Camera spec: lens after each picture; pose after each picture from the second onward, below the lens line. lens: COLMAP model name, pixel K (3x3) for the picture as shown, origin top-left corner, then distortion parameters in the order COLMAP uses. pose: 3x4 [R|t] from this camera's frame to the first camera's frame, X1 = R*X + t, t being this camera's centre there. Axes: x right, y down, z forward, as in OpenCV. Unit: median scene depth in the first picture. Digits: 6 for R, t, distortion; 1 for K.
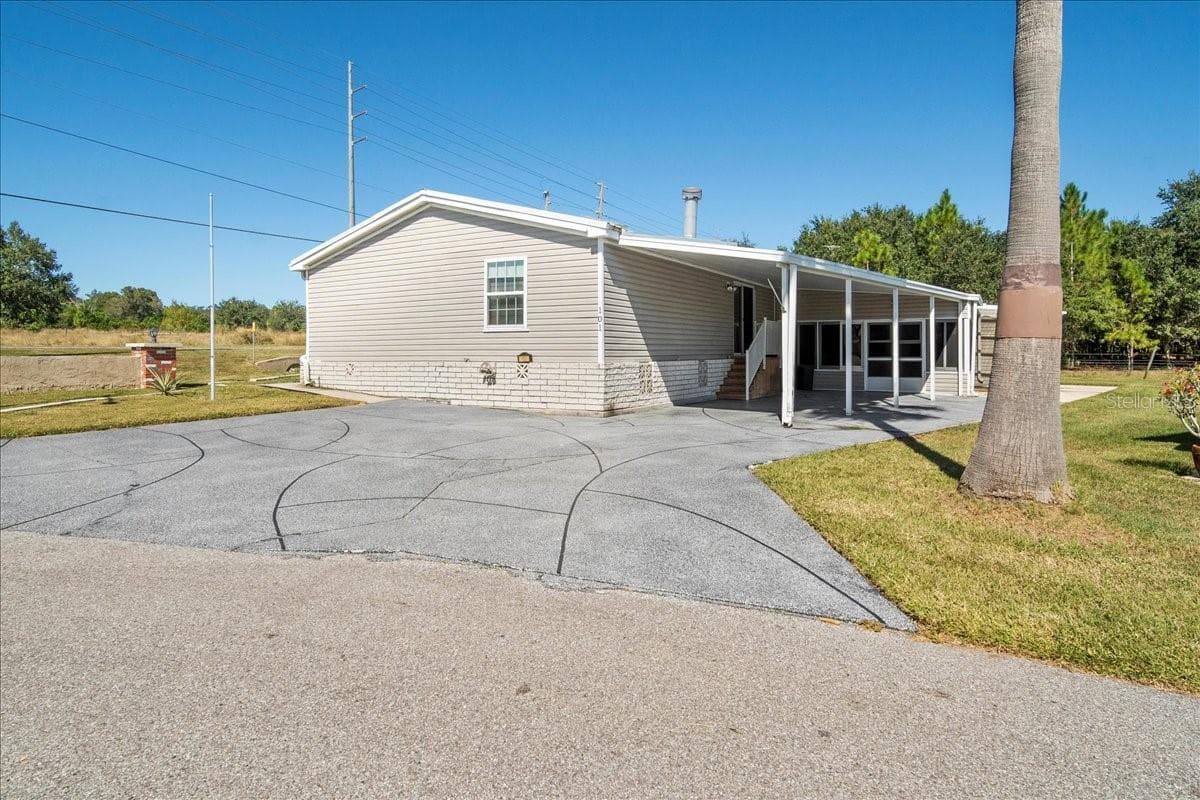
lens RADIAL K [[660.7, 0, 593.5], [0, 660.7, 363.3], [0, 0, 1]] dist [-0.003275, -0.000734]
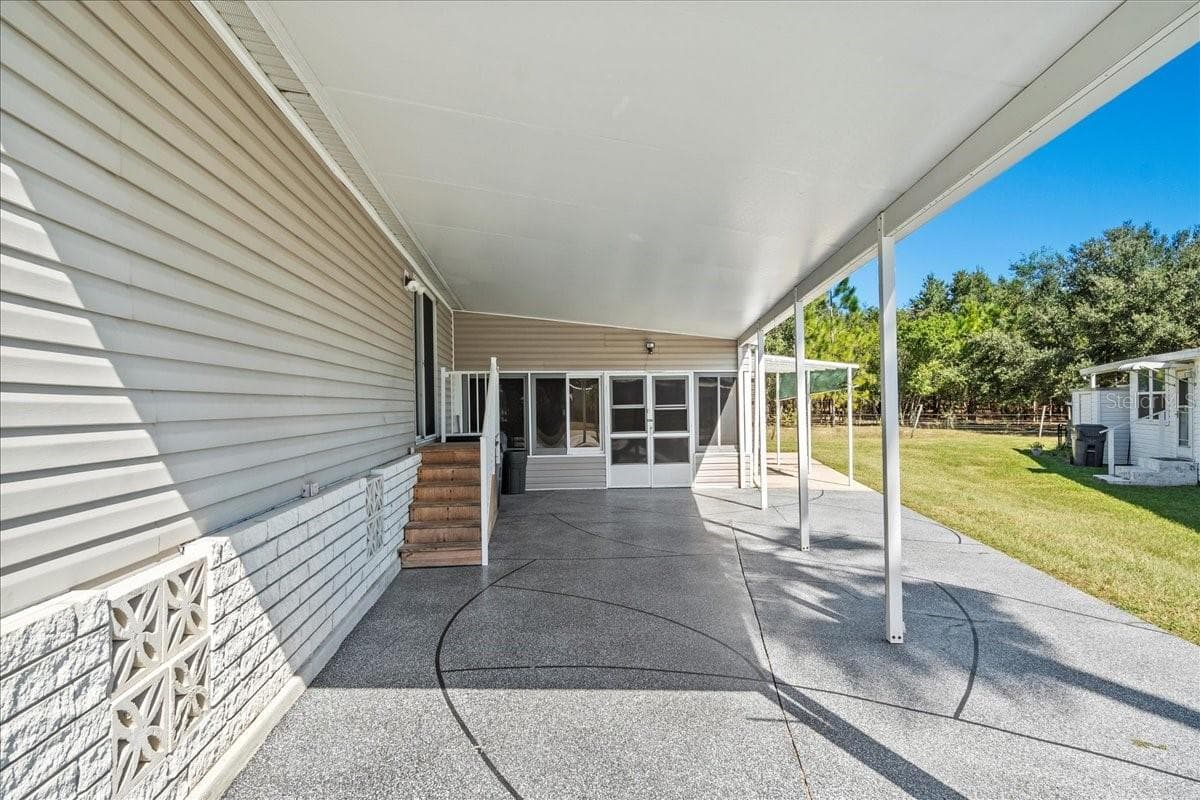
lens RADIAL K [[652.4, 0, 619.1], [0, 652.4, 400.7], [0, 0, 1]] dist [-0.002085, -0.000068]
pose [[0.776445, -0.003138, 0.630177, 0.064337], [0.021146, 0.999554, -0.021077, -0.038859], [-0.629830, 0.029690, 0.776166, 0.794566]]
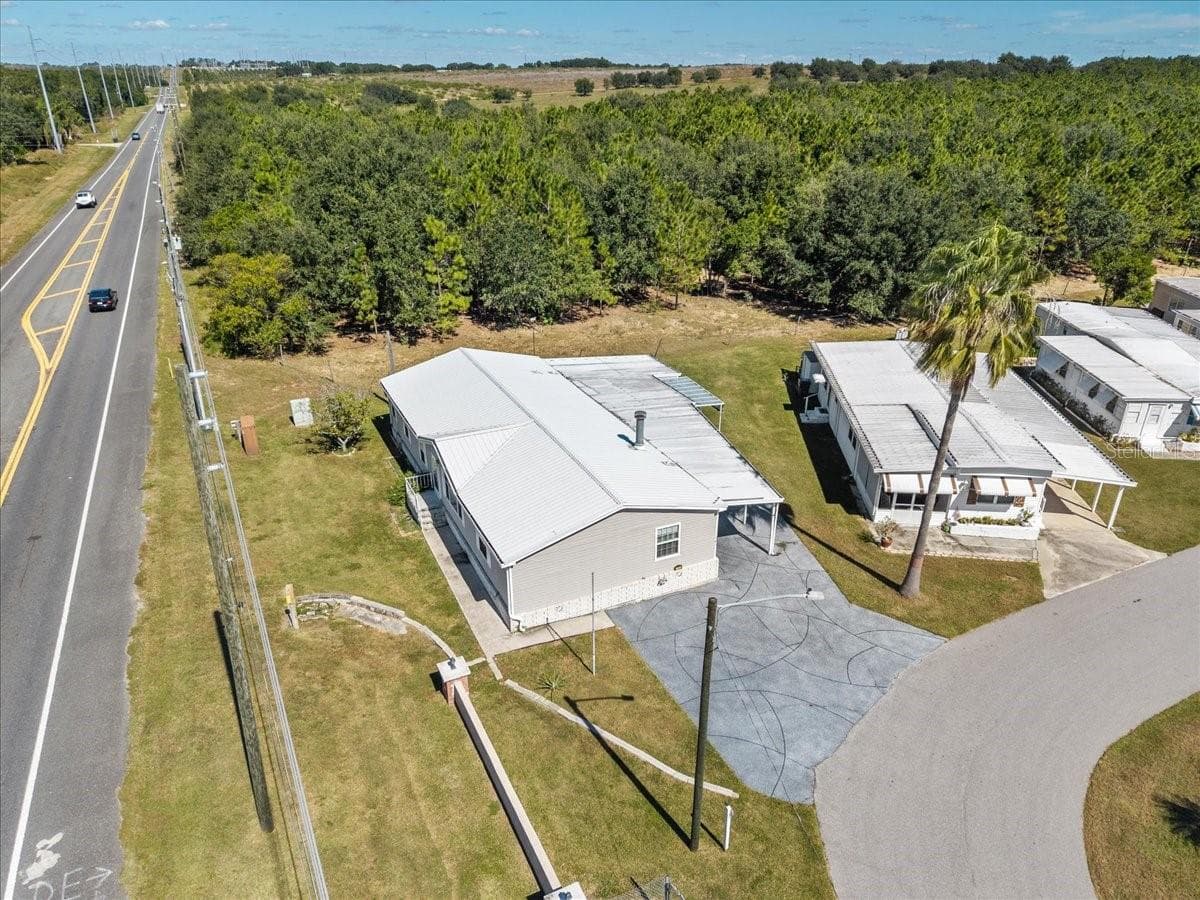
lens RADIAL K [[799.9, 0, 600.0], [0, 799.9, 450.0], [0, 0, 1]] dist [0.026418, -0.020110]
pose [[0.549182, -0.350356, 0.758716, -1.853825], [0.018557, 0.912766, 0.408060, -1.259180], [-0.835496, -0.210020, 0.507777, 0.058097]]
